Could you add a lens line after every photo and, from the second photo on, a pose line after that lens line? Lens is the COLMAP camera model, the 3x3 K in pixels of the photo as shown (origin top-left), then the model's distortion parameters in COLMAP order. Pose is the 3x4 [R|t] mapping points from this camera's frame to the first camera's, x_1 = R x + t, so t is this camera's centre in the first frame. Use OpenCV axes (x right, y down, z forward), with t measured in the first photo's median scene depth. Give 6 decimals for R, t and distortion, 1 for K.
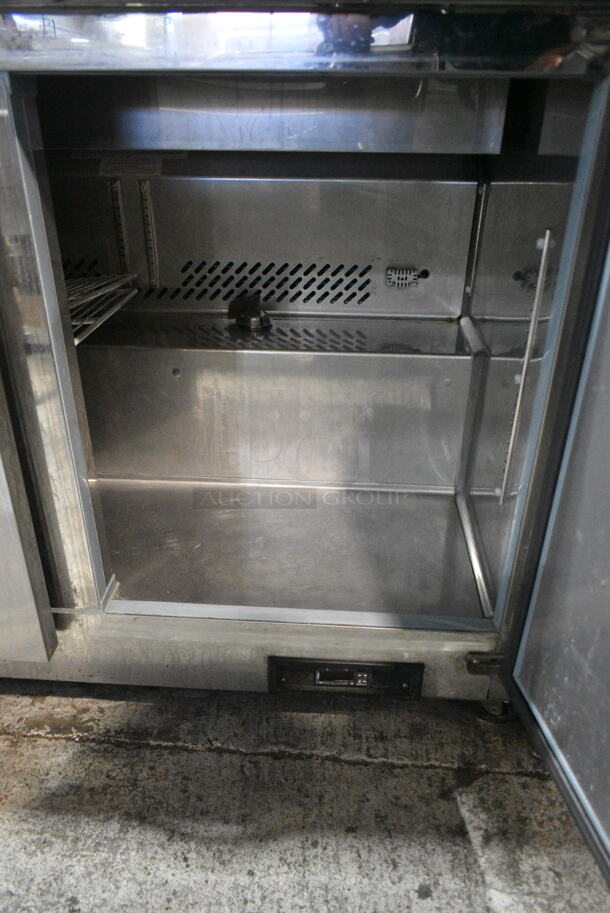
lens RADIAL K [[700.7, 0, 303.1], [0, 700.7, 458.7], [0, 0, 1]] dist [-0.015670, 0.012727]
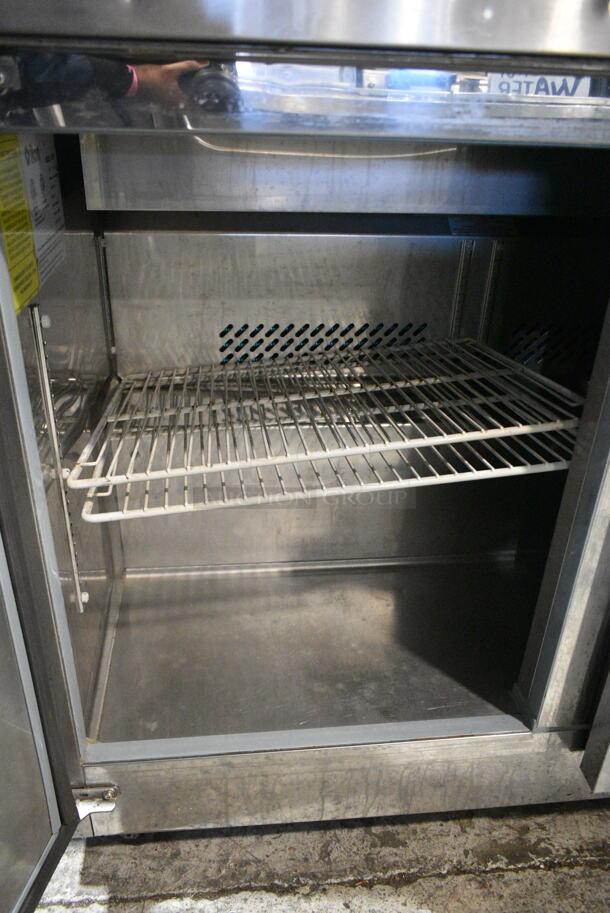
lens RADIAL K [[700.7, 0, 305.5], [0, 700.7, 453.5], [0, 0, 1]] dist [-0.015670, 0.012727]
pose [[0.985448, -0.059677, 0.159154, -0.713774], [0.073656, 0.993788, -0.083431, -0.054896], [-0.153187, 0.093939, 0.983722, 0.146985]]
